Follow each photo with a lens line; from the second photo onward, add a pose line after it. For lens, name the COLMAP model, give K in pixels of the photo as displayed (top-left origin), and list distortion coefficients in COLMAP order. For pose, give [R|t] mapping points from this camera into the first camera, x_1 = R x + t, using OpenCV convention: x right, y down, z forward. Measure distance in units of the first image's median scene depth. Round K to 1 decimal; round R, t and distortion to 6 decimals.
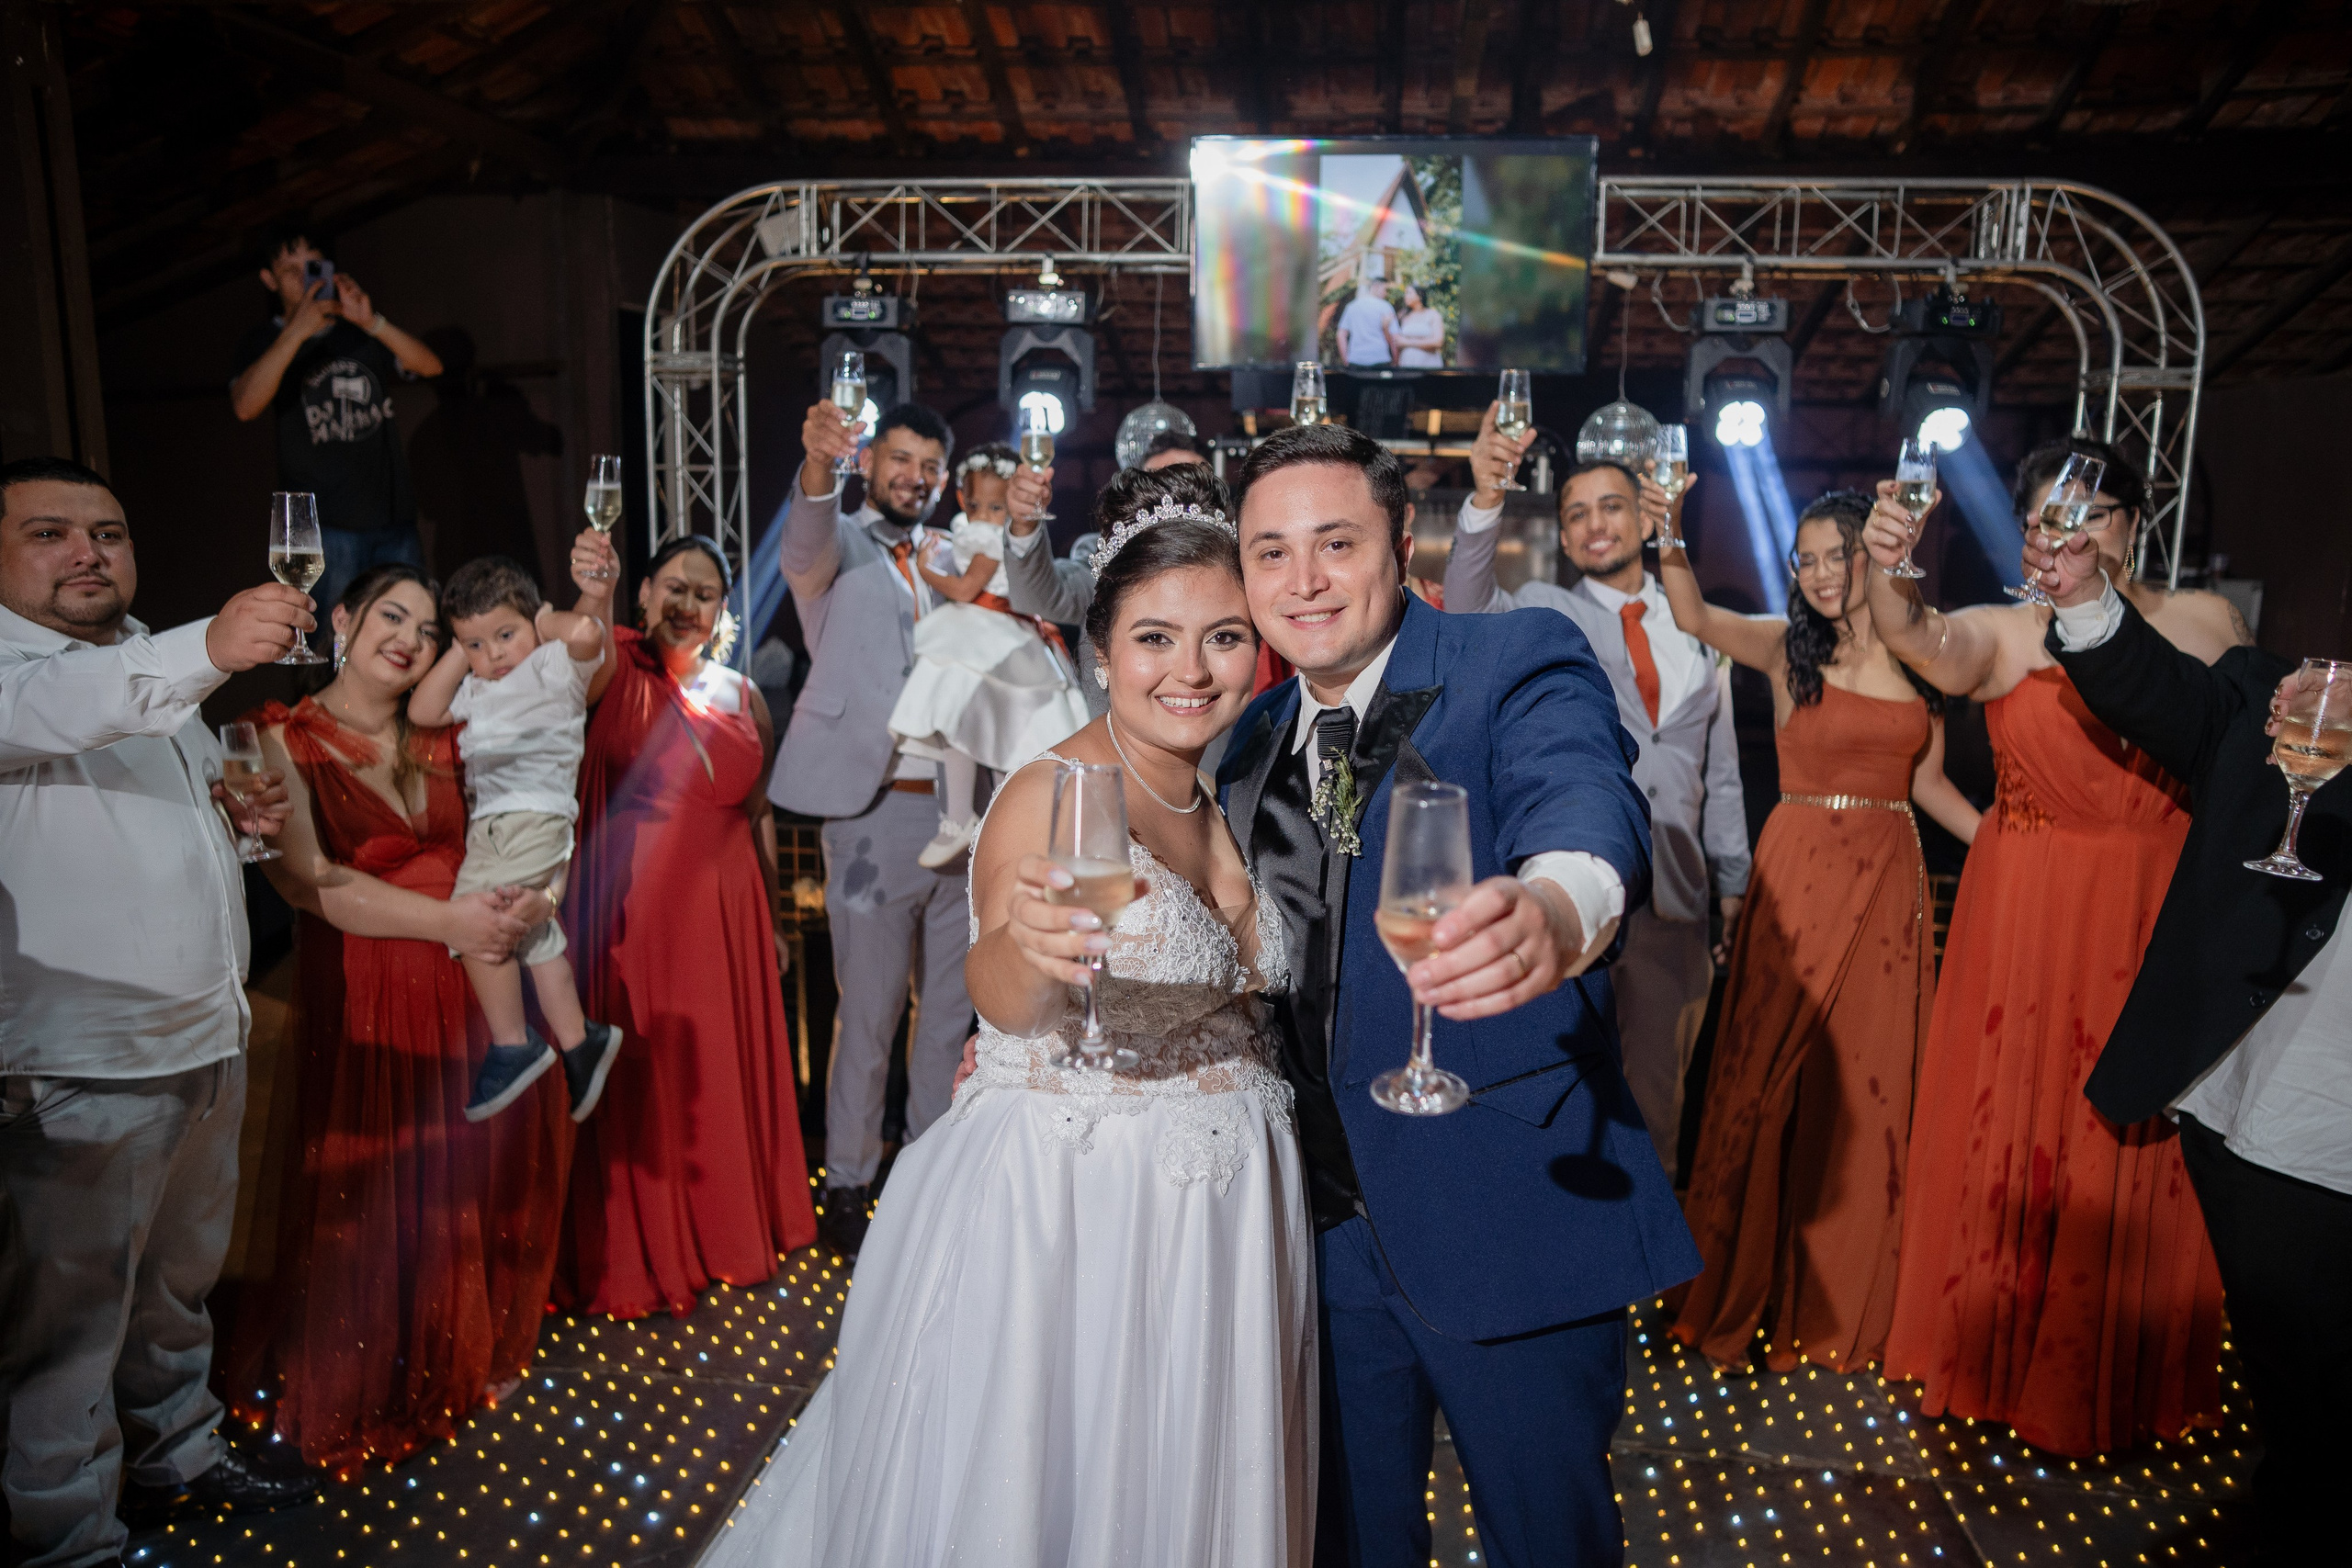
lens RADIAL K [[1654.7, 0, 1170.1], [0, 1654.7, 785.8], [0, 0, 1]] dist [-0.106530, 0.116212]
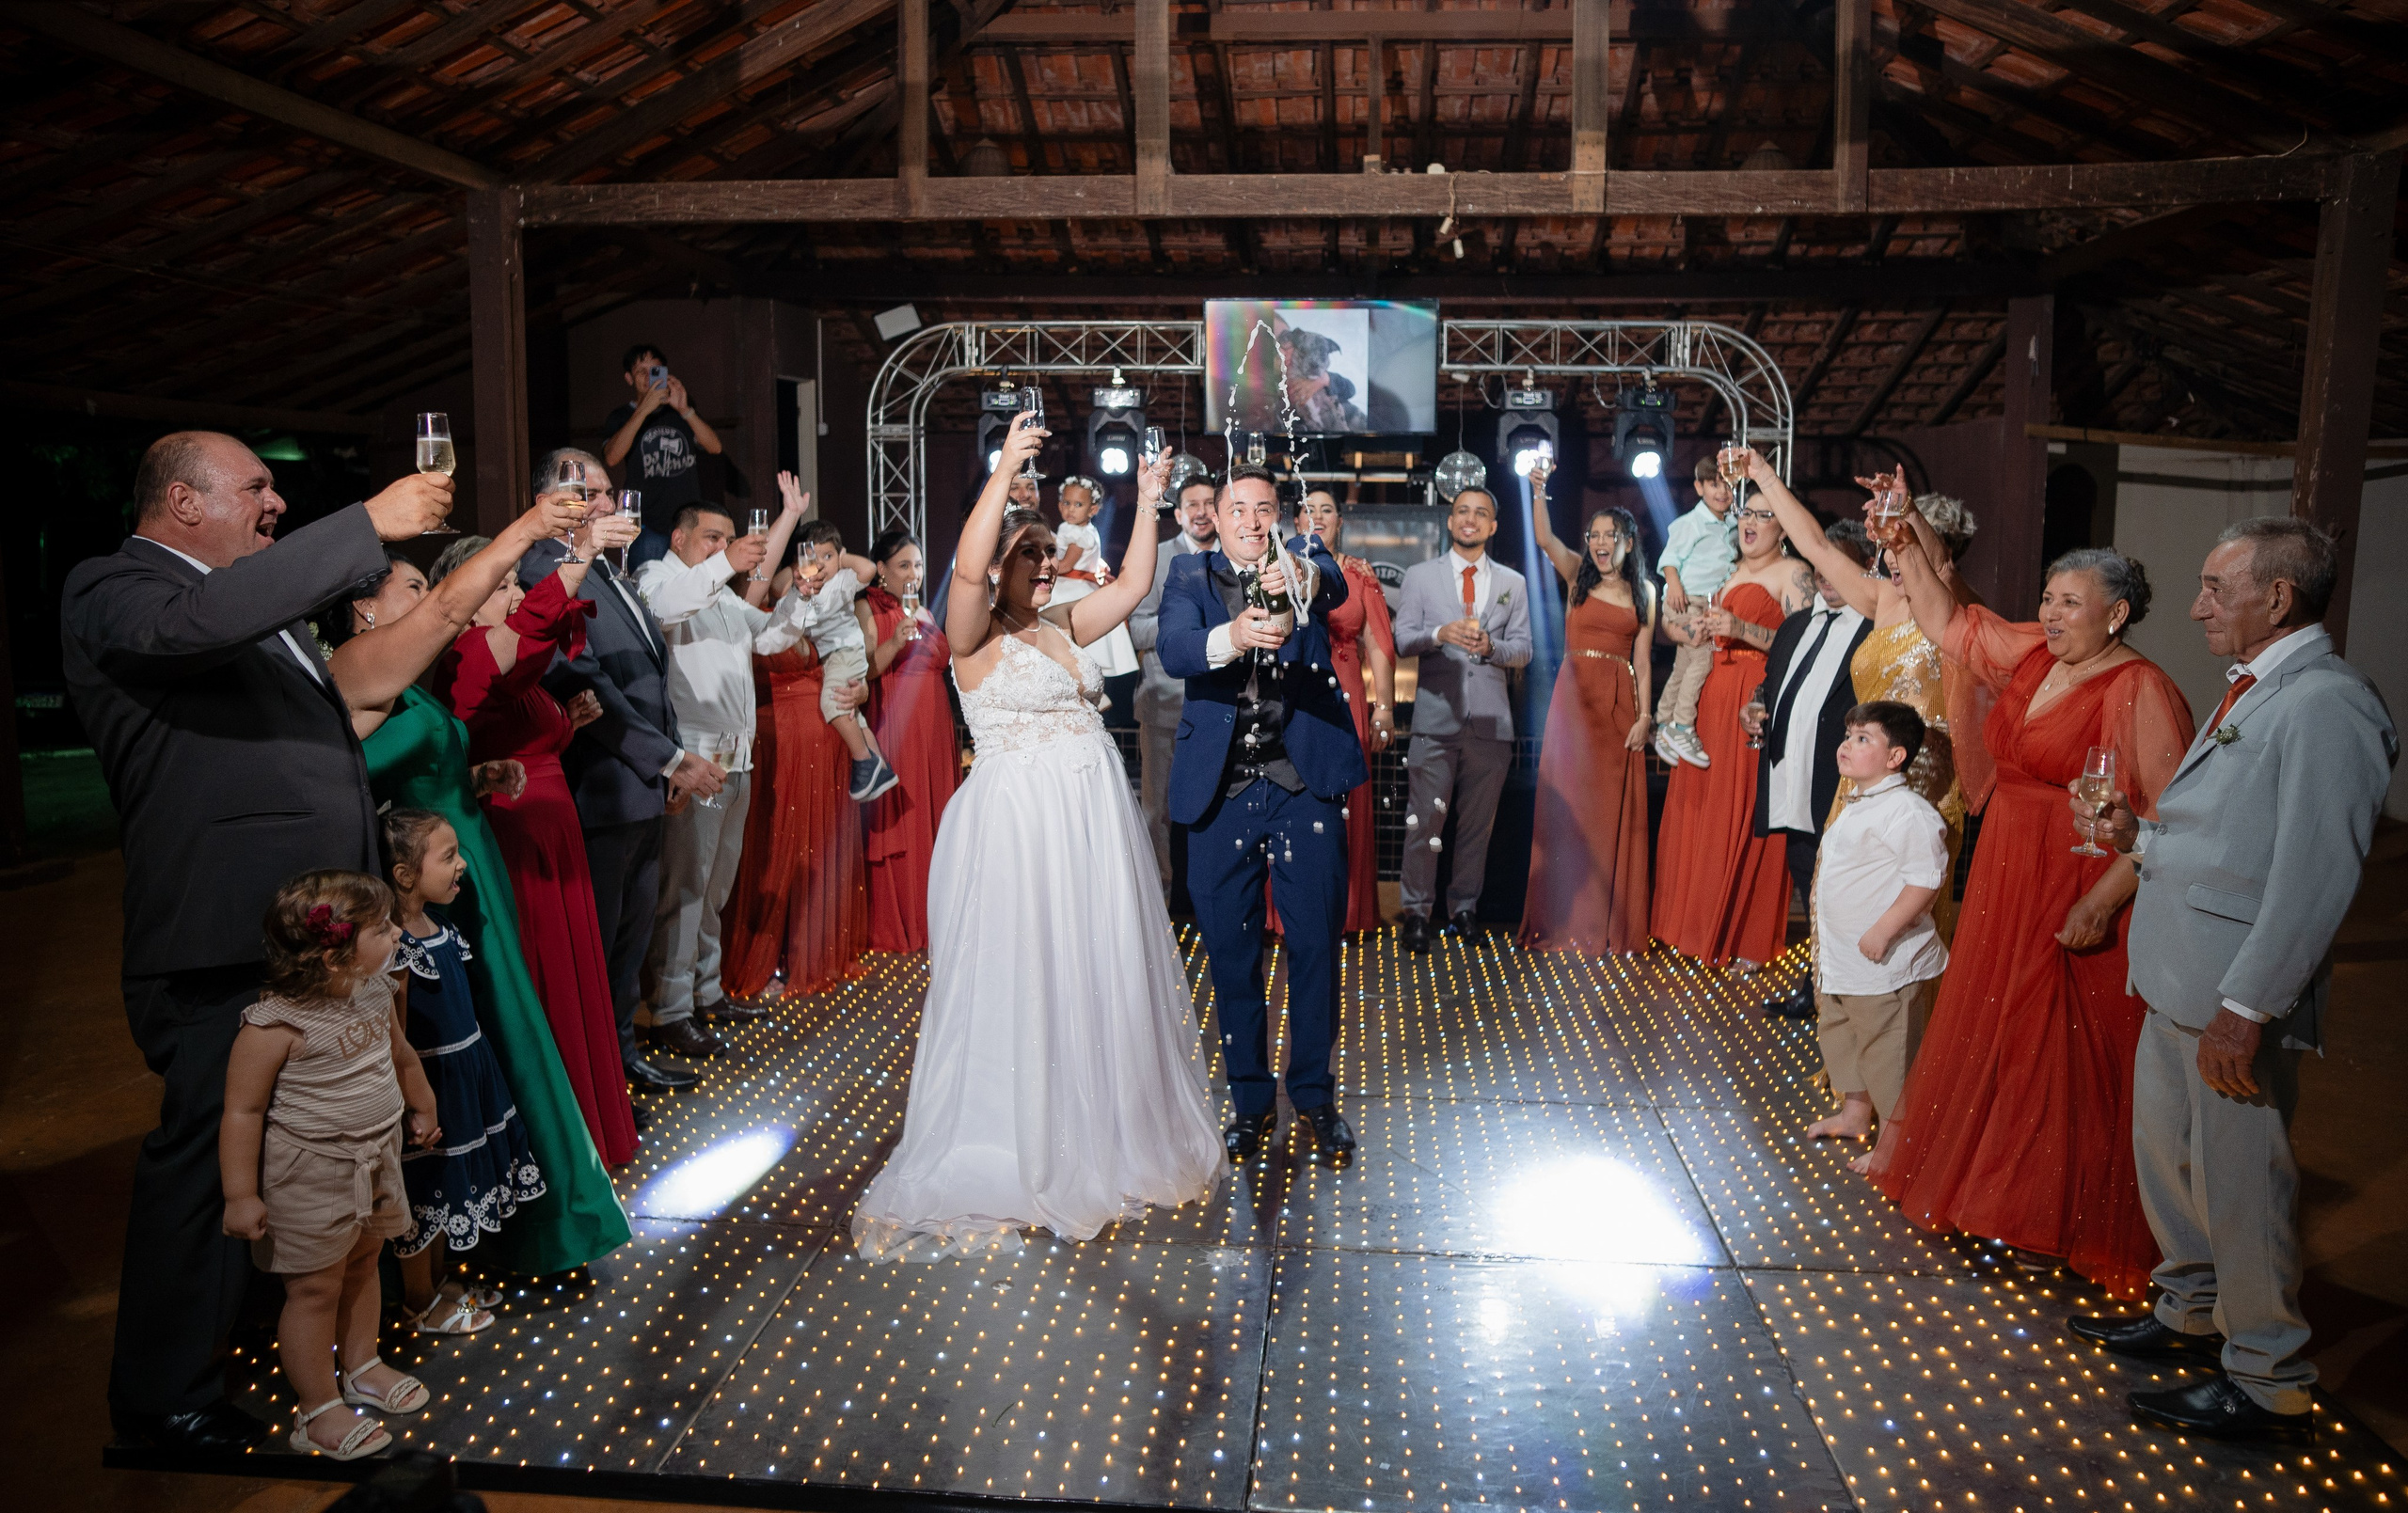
lens RADIAL K [[1659.8, 0, 1200.0], [0, 1659.8, 722.8], [0, 0, 1]] dist [-0.104472, 0.113390]
pose [[0.999530, -0.013792, 0.027366, -0.040802], [0.015121, 0.998686, -0.048958, 0.120712], [-0.026655, 0.049349, 0.998426, -0.656985]]
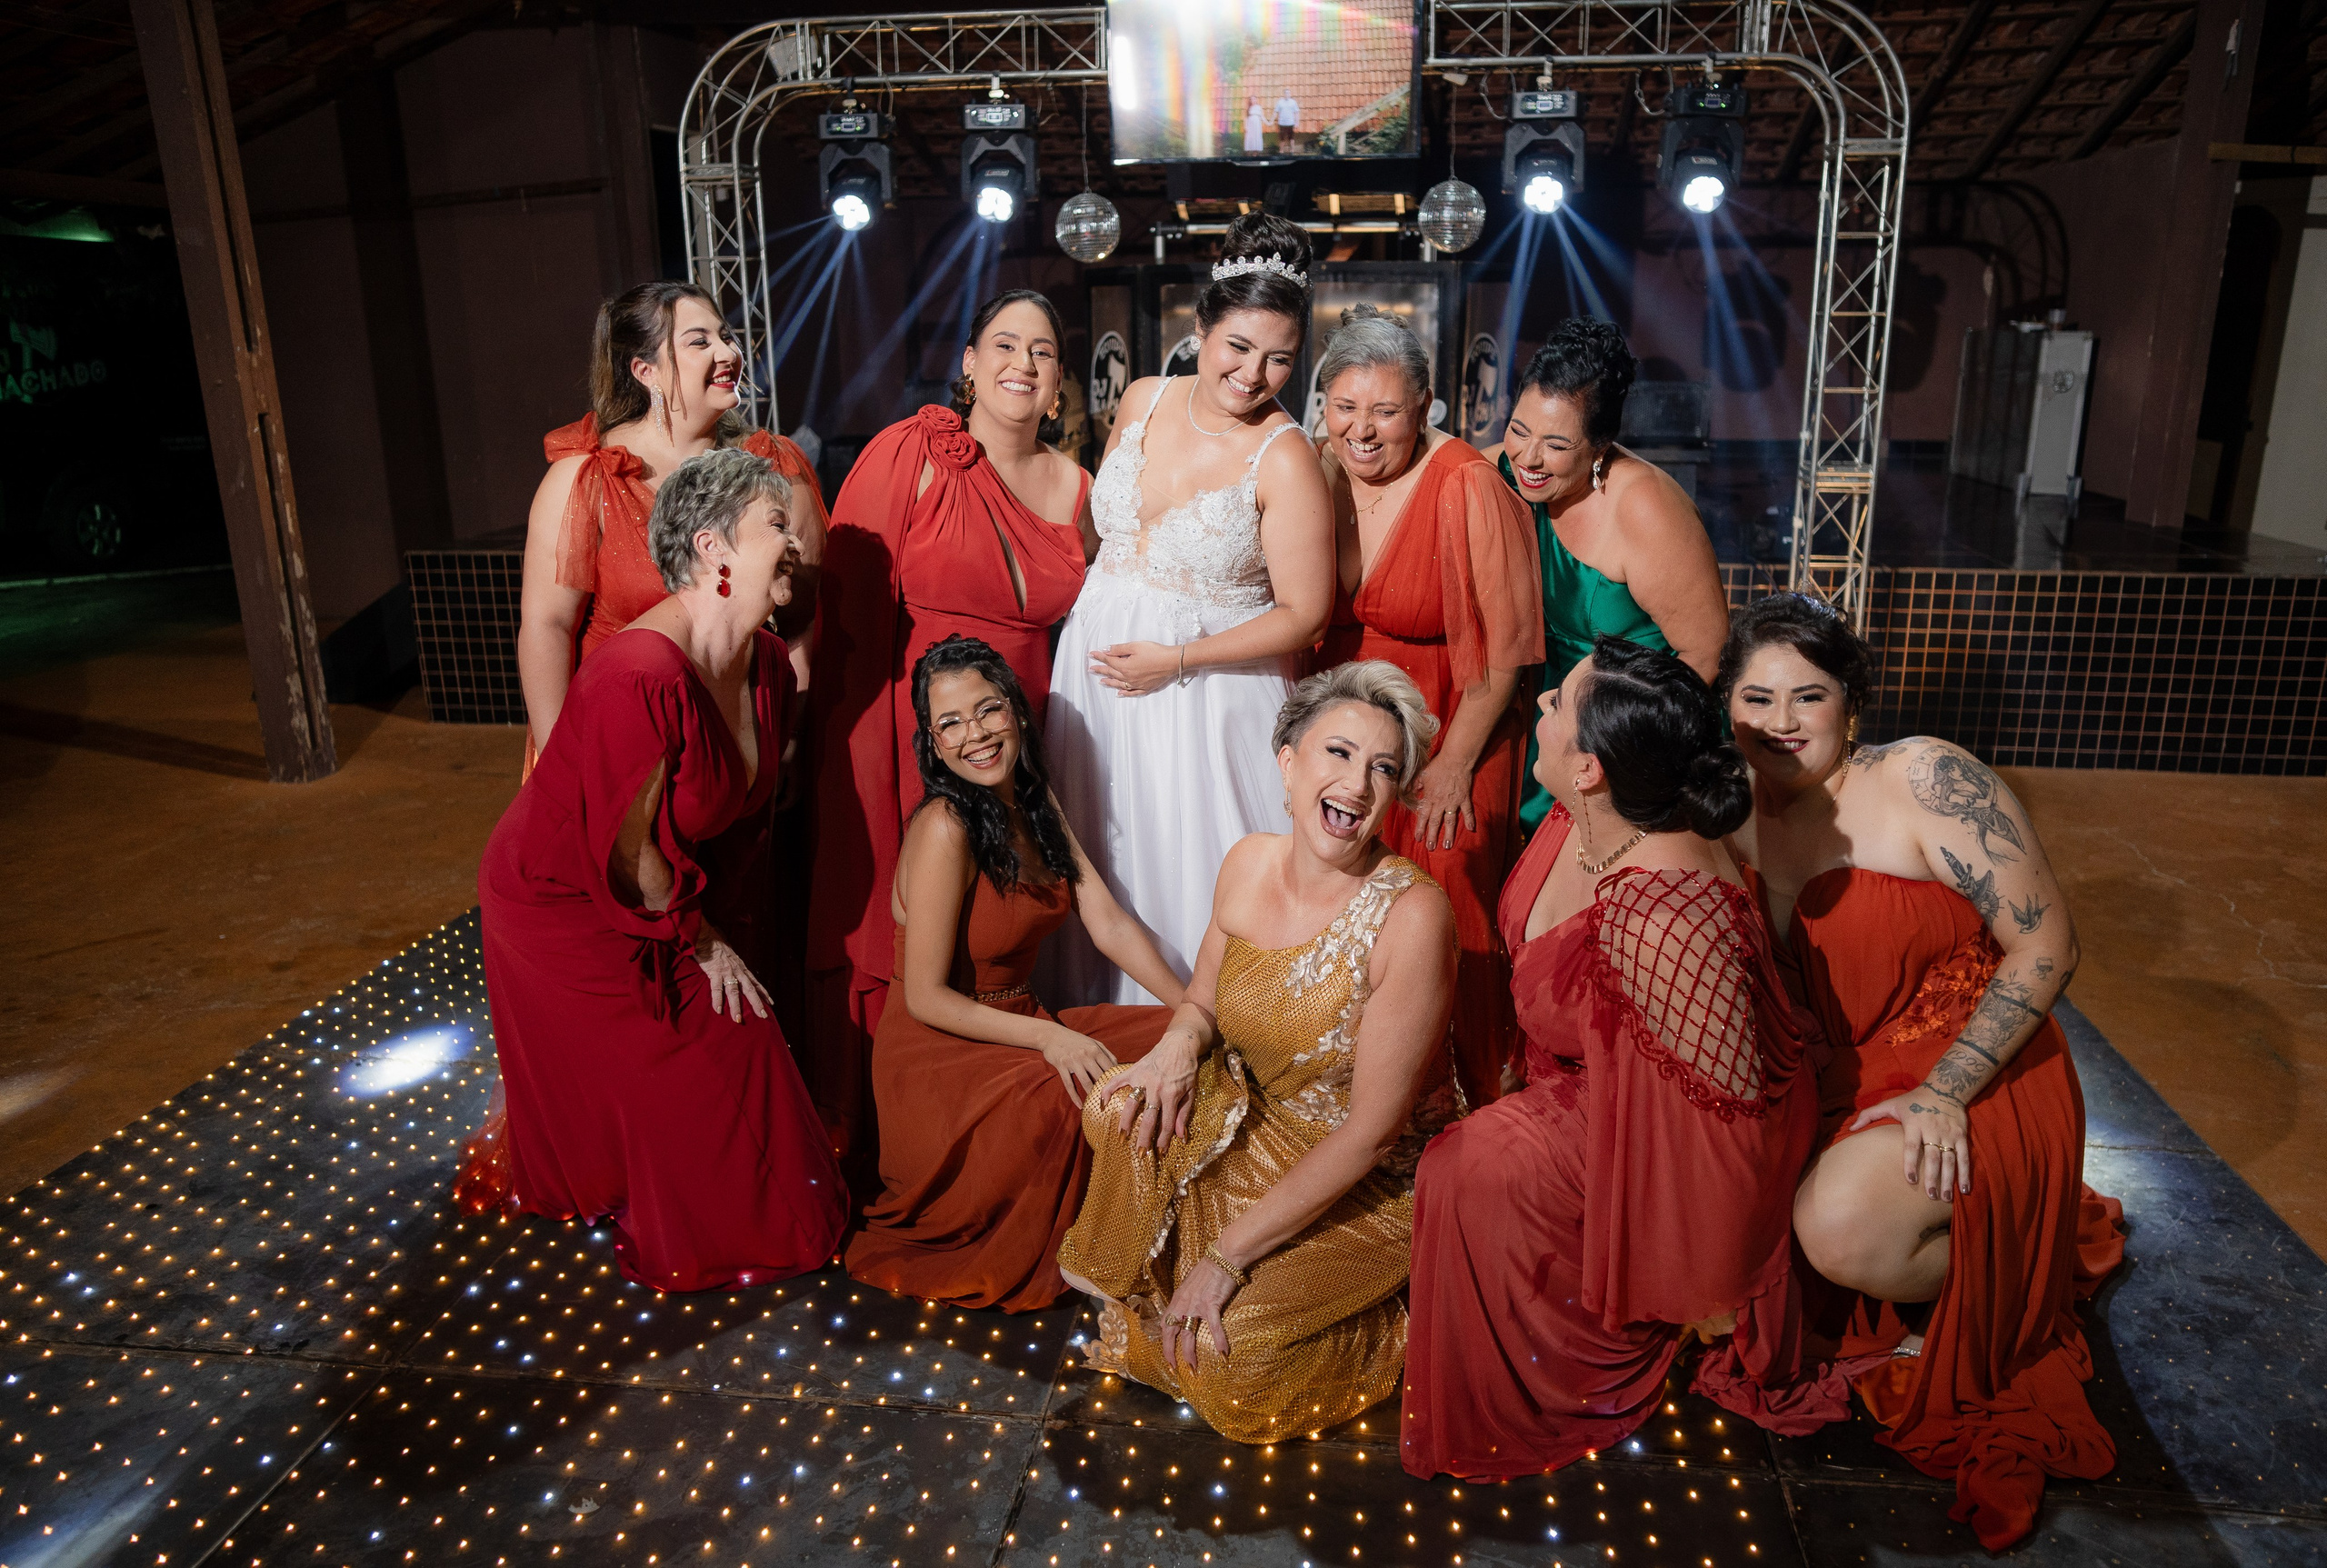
lens RADIAL K [[1653.4, 0, 1197.3], [0, 1653.4, 797.2], [0, 0, 1]] dist [-0.104187, 0.113317]
pose [[0.999580, -0.024384, -0.015628, 0.085240], [0.026012, 0.993120, 0.114178, 0.086844], [0.012736, -0.114537, 0.993337, -0.294770]]
